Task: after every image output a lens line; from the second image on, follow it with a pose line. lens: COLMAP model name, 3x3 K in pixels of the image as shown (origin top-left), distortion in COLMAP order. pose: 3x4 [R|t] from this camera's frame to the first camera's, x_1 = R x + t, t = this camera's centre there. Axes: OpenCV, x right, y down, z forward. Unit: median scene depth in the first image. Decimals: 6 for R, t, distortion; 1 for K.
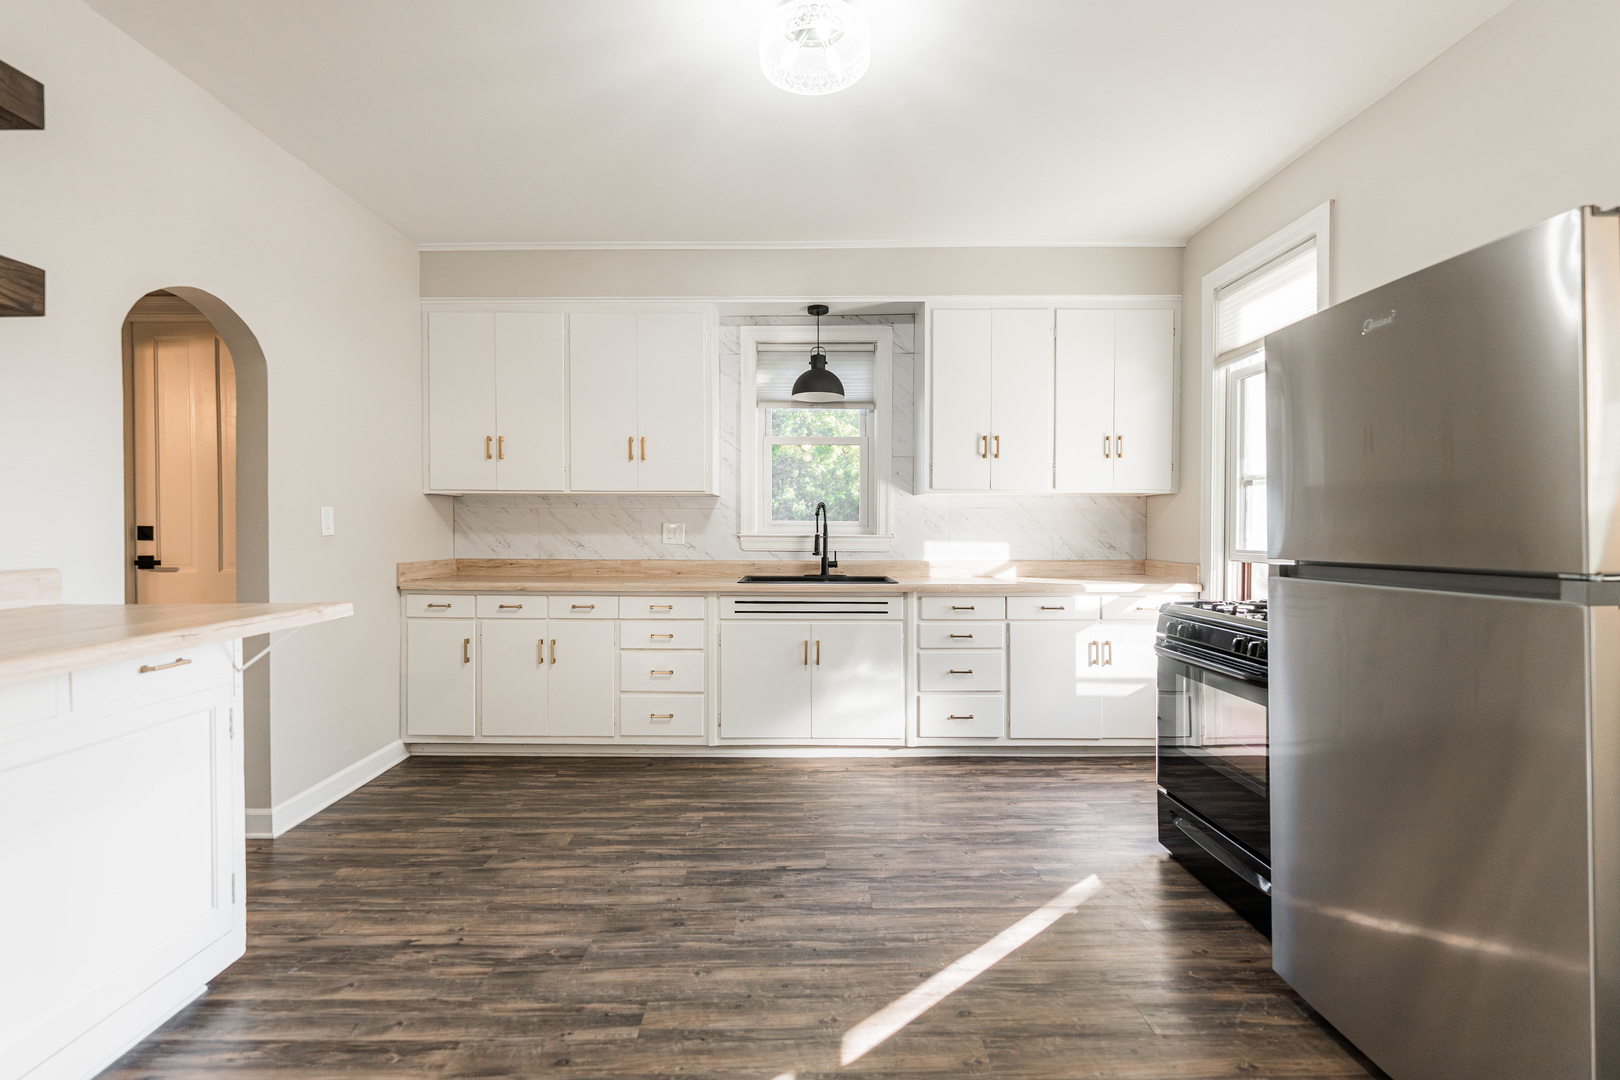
lens RADIAL K [[690.0, 0, 794.8], [0, 690.0, 538.6], [0, 0, 1]] dist [0.000575, -0.000020]
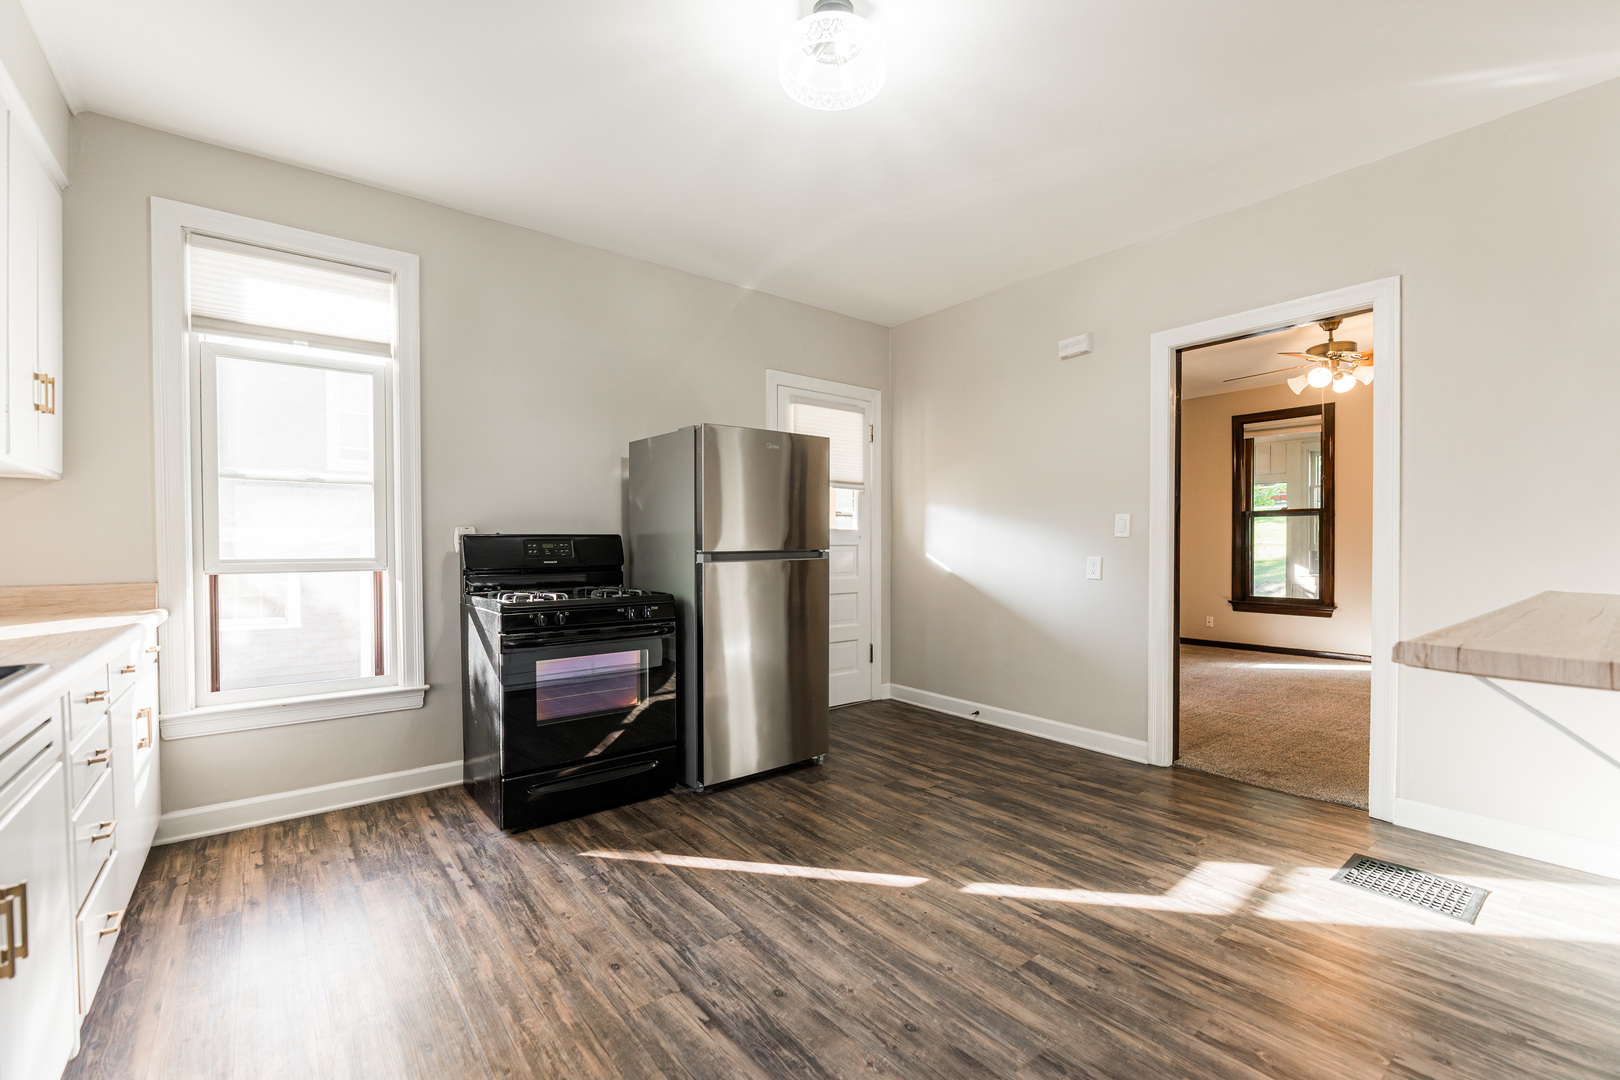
lens RADIAL K [[690.0, 0, 797.4], [0, 690.0, 541.5], [0, 0, 1]] dist [0.000575, -0.000020]
pose [[-0.586936, 0.001845, 0.809631, -0.880162], [0.011645, 0.999913, 0.006163, -0.001924], [-0.809549, 0.013046, -0.586907, 1.876790]]
